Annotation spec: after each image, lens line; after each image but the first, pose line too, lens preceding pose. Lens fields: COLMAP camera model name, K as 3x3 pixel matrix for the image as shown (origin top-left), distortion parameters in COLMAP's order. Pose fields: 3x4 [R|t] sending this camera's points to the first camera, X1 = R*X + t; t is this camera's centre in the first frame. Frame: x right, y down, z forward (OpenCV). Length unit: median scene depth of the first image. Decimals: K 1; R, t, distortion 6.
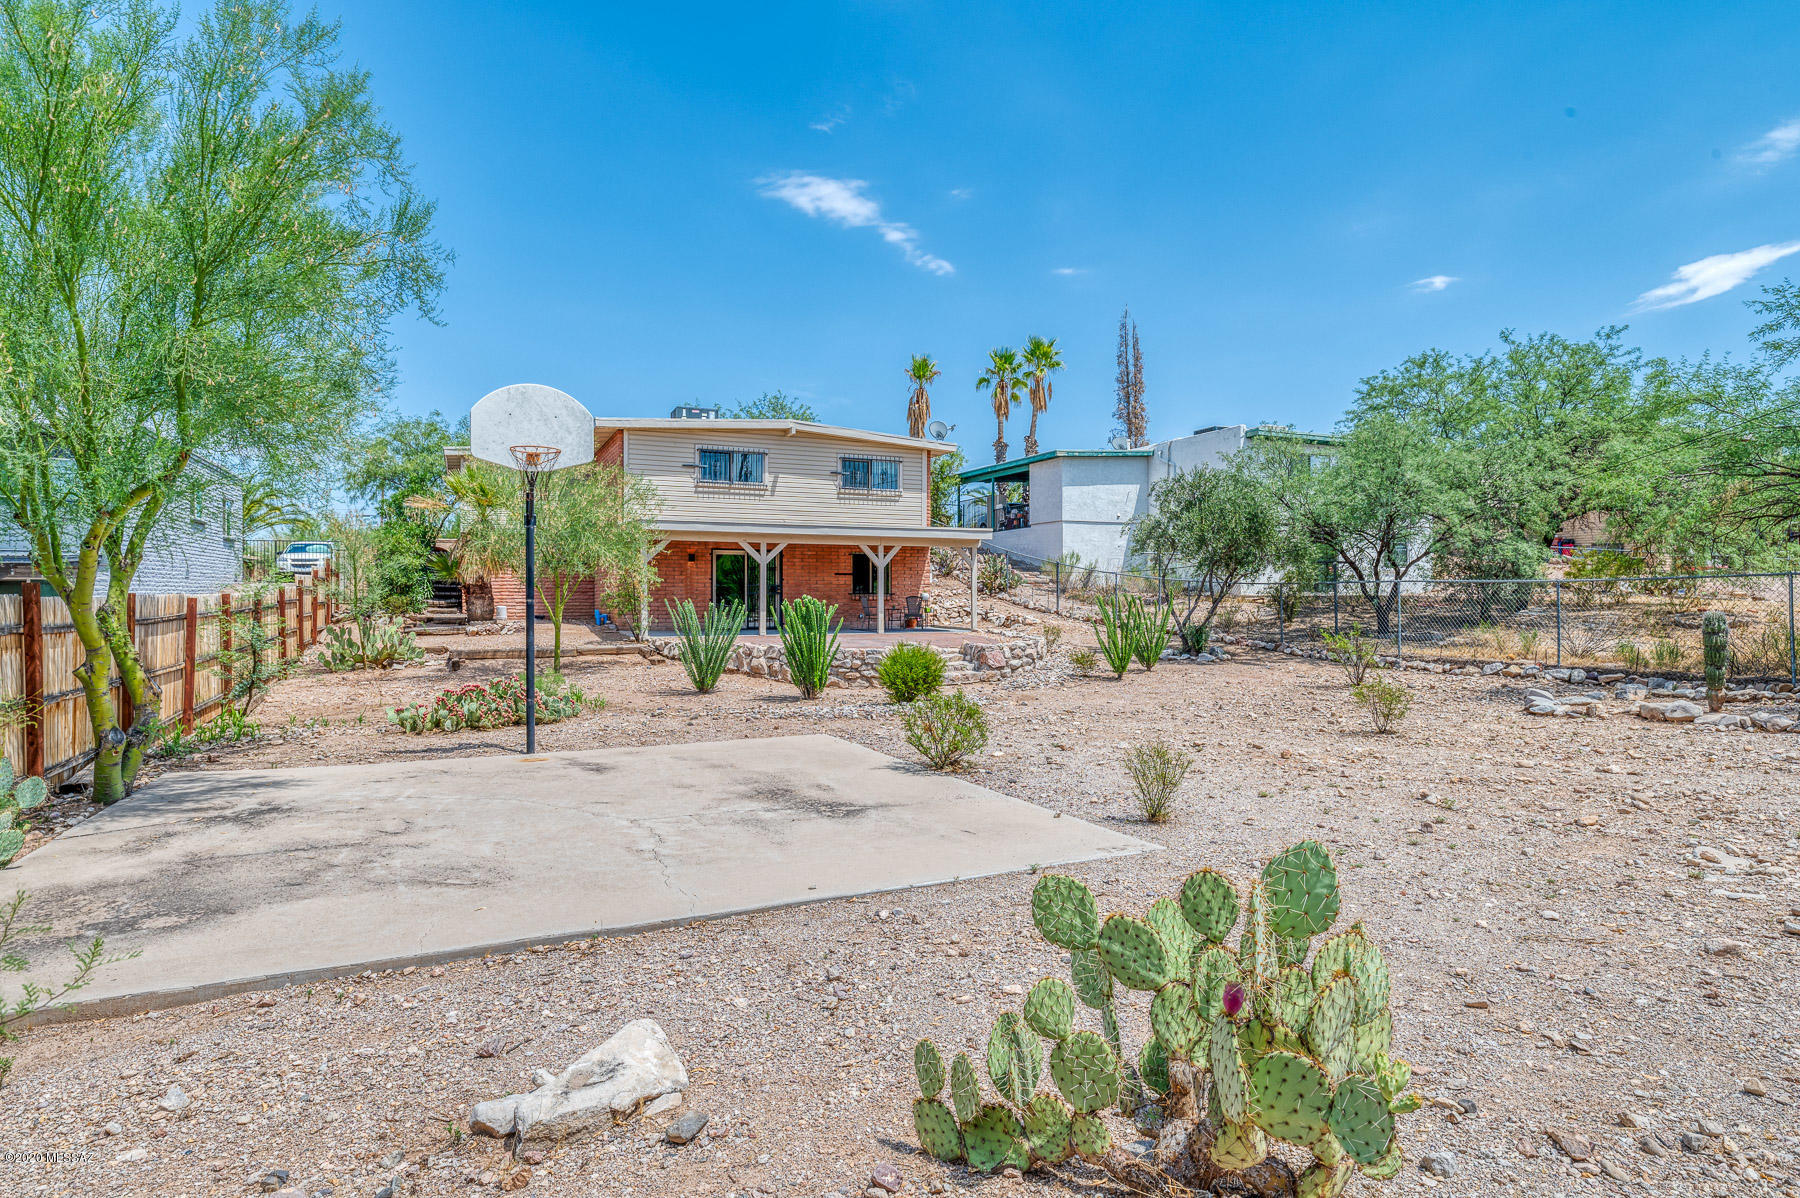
lens RADIAL K [[992.5, 0, 898.6], [0, 992.5, 599.2], [0, 0, 1]] dist [-0.006943, -0.002218]
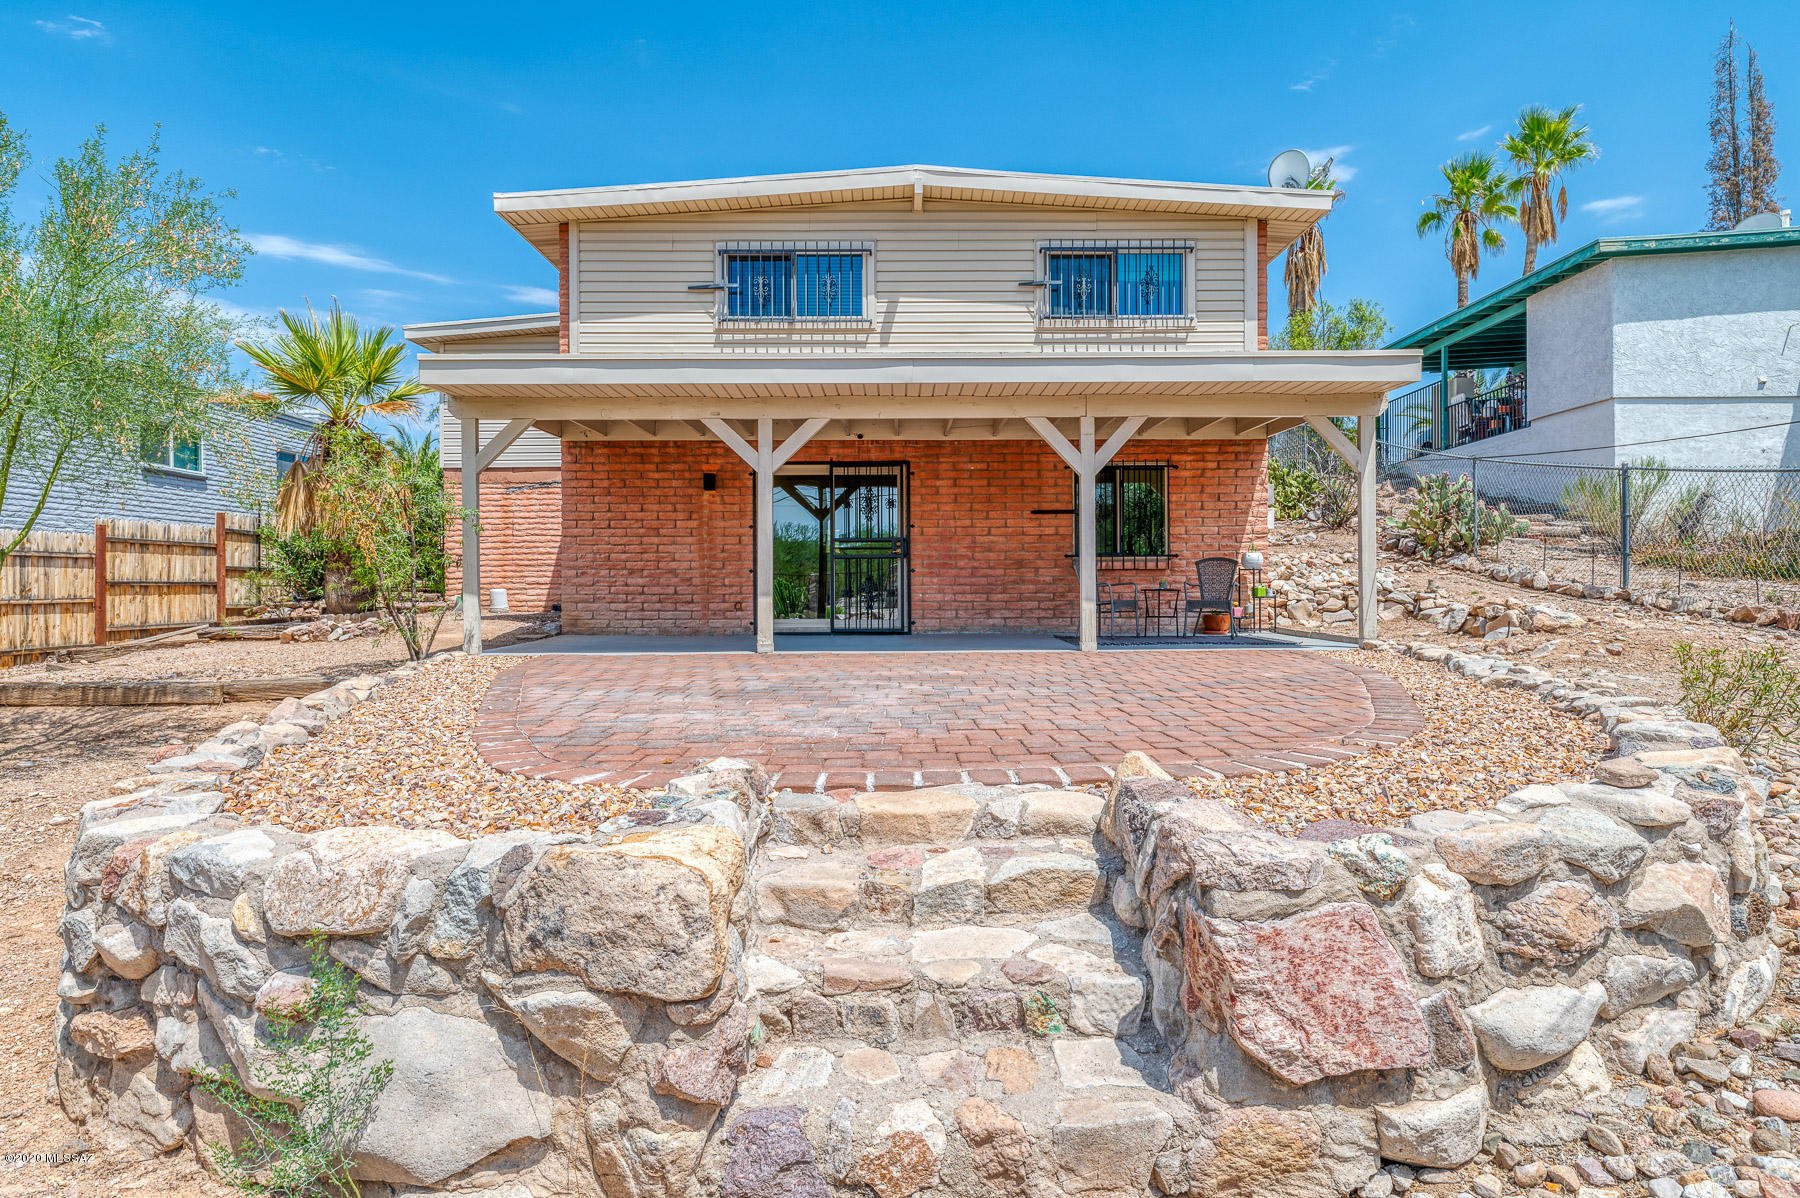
lens RADIAL K [[992.5, 0, 904.9], [0, 992.5, 600.9], [0, 0, 1]] dist [-0.006943, -0.002218]
pose [[0.914503, -0.001707, -0.404576, 0.055064], [0.004337, 0.999975, 0.005585, 0.010119], [0.404557, -0.006863, 0.914487, 0.487806]]
